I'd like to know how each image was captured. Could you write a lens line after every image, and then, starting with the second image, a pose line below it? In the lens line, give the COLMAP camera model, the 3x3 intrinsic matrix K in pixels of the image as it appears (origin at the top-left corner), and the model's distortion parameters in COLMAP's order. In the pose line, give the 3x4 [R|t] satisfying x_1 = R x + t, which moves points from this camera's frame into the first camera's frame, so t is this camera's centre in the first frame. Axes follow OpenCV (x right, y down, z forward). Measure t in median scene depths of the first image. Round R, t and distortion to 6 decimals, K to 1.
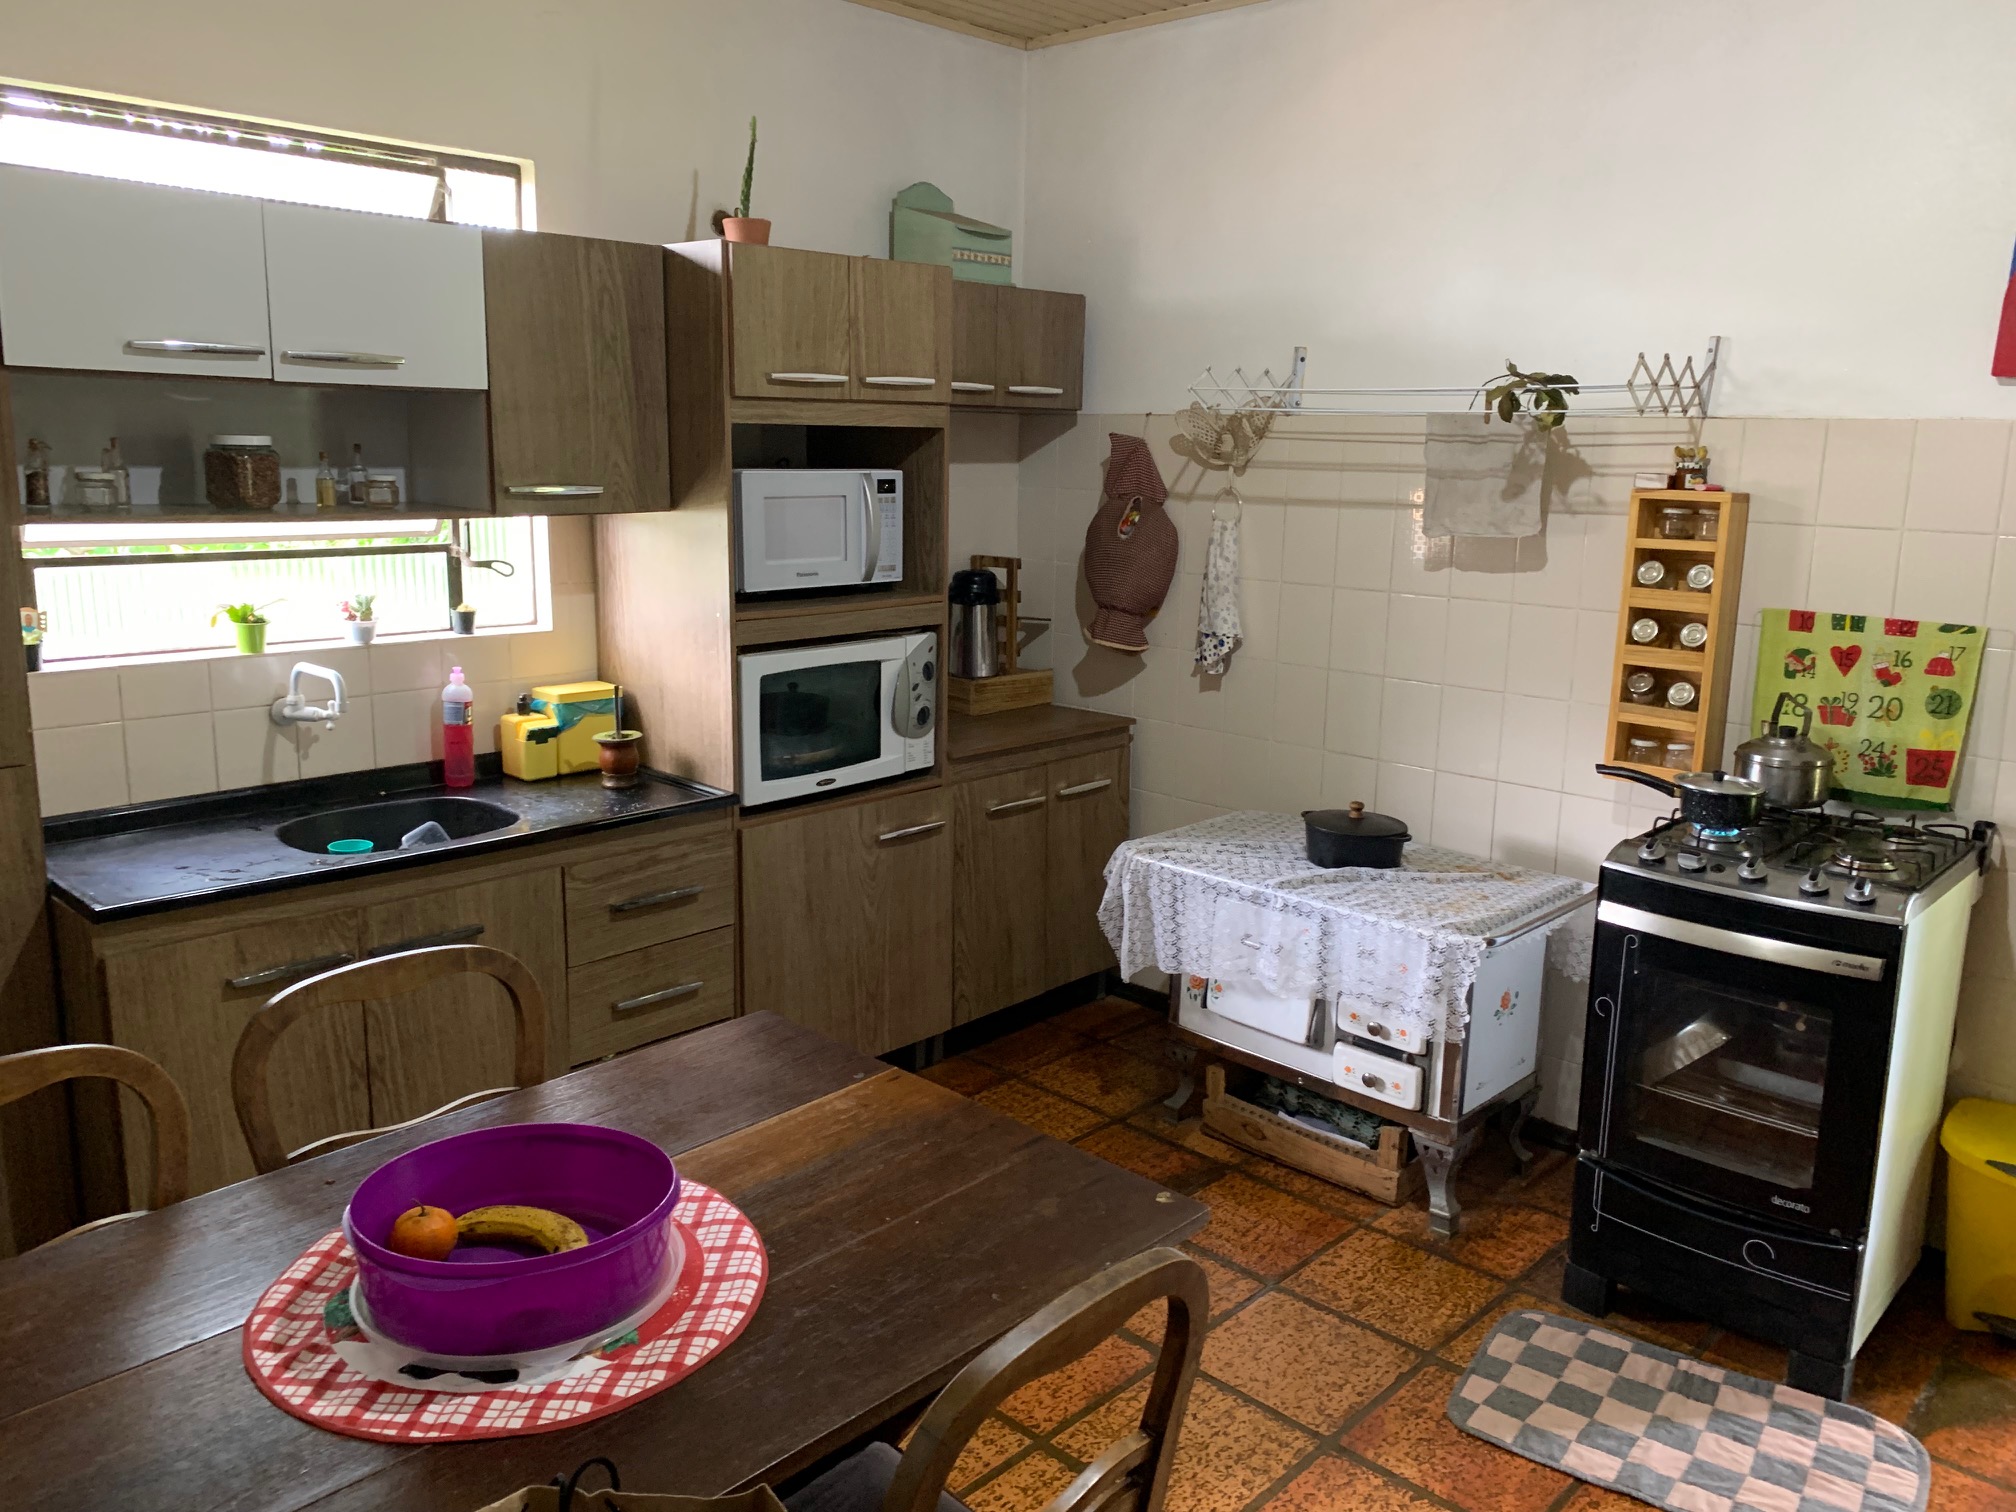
lens RADIAL K [[1531.7, 0, 998.8], [0, 1531.7, 747.6], [0, 0, 1]] dist [0.074579, -0.147880]
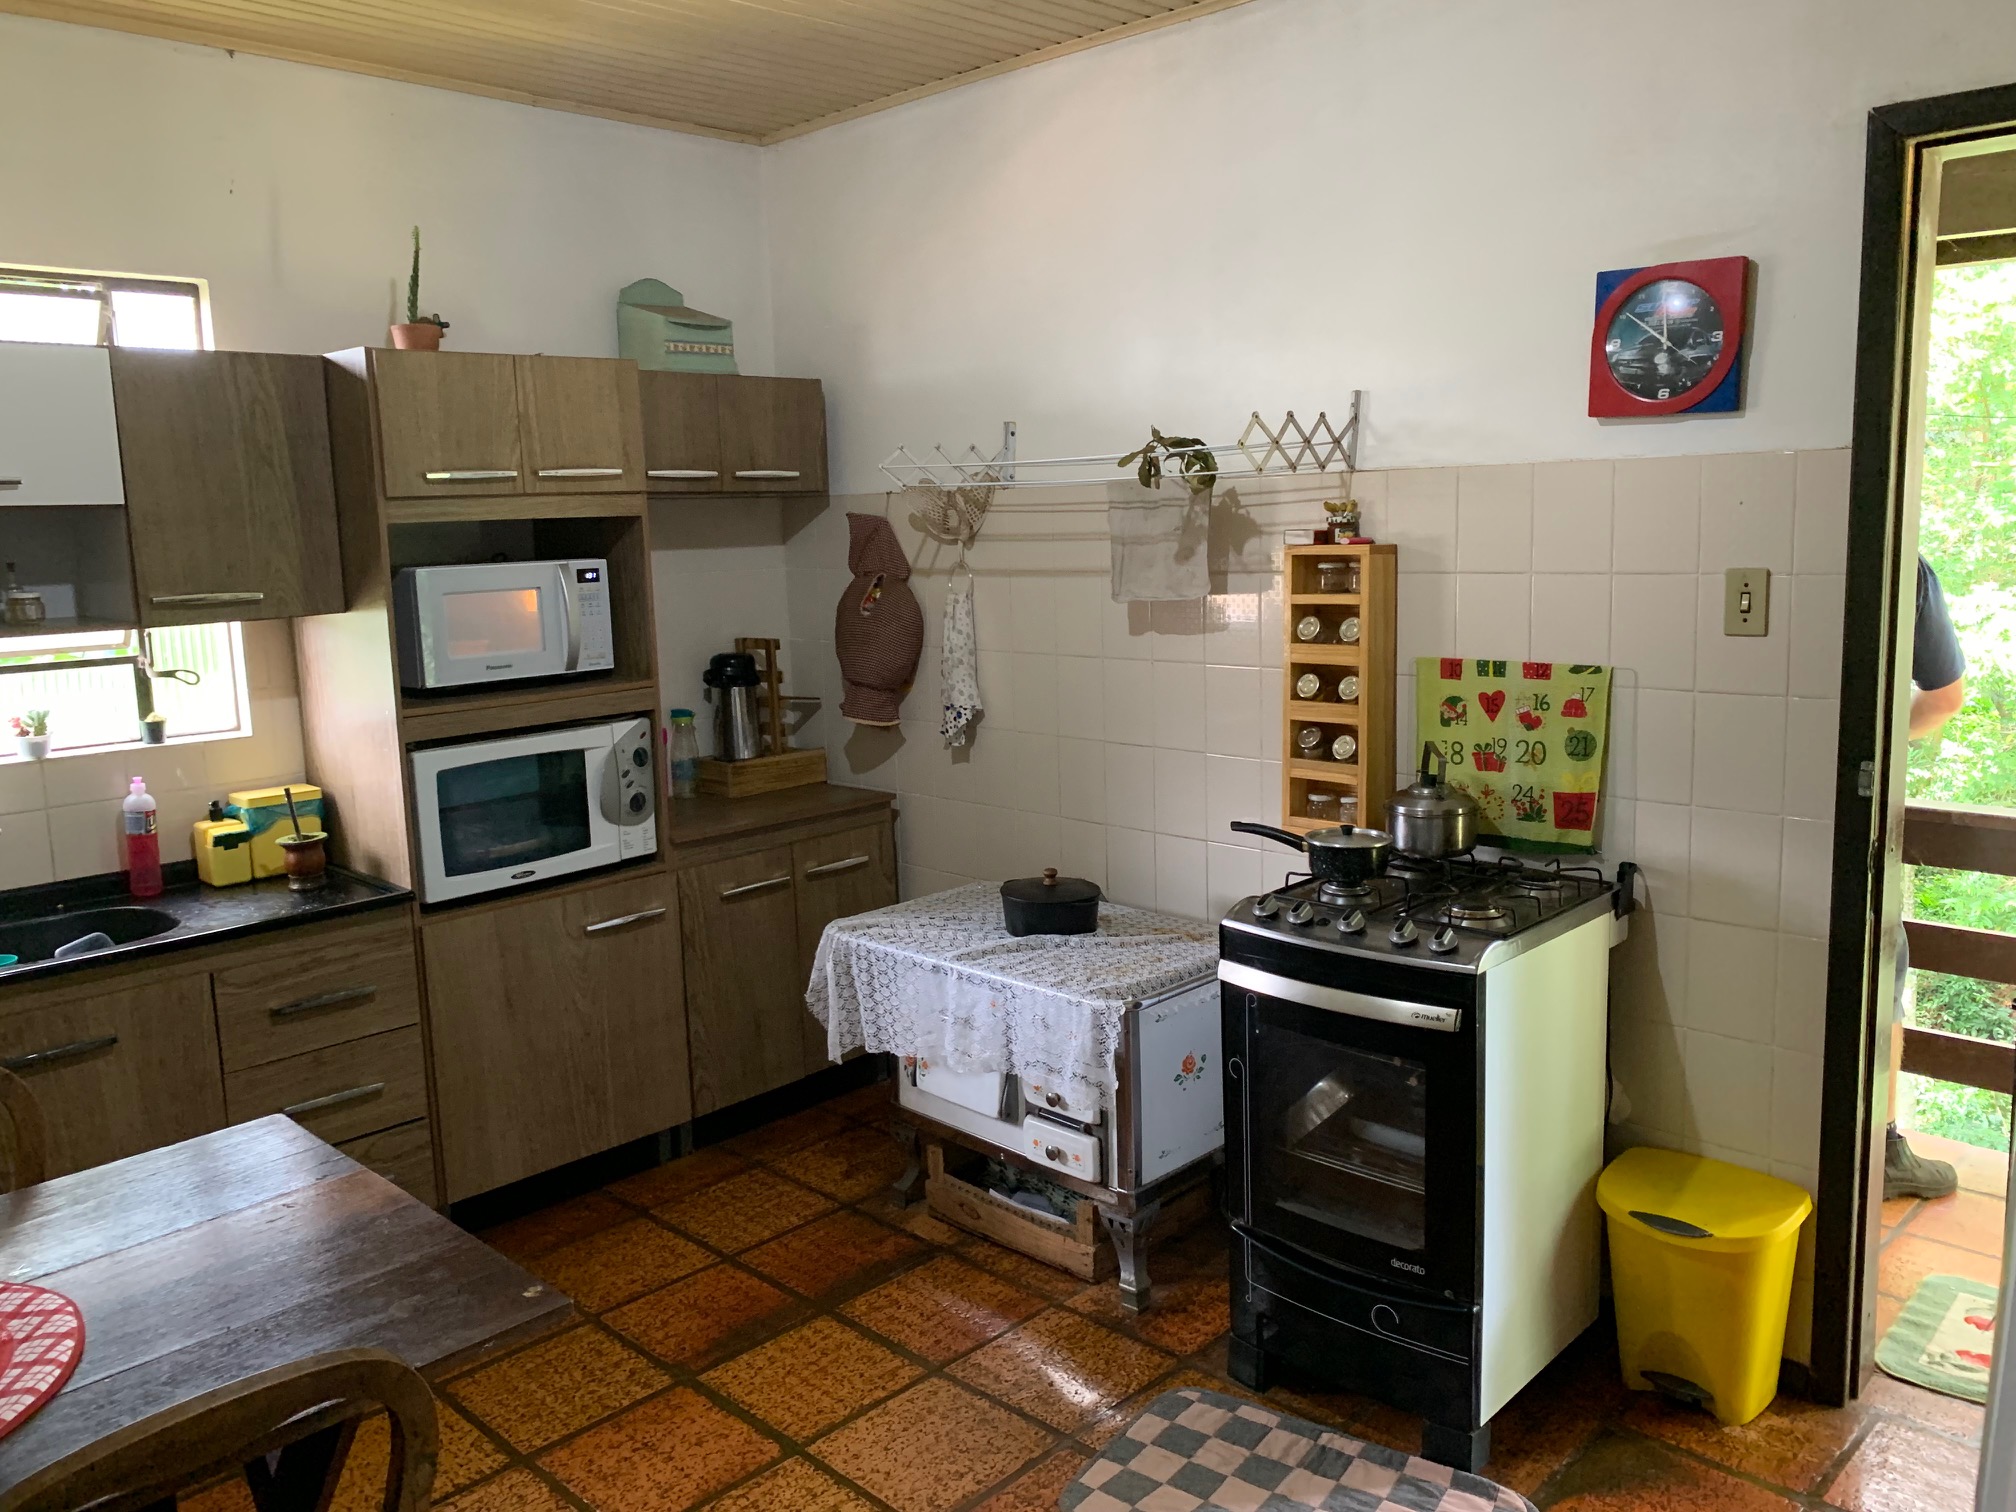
lens RADIAL K [[1532.4, 0, 1001.7], [0, 1532.4, 737.5], [0, 0, 1]] dist [0.133809, -0.356859]
pose [[0.998773, -0.046937, -0.015819, 0.229441], [0.045995, 0.997404, -0.055398, 0.004160], [0.018379, 0.054602, 0.998339, -0.000080]]
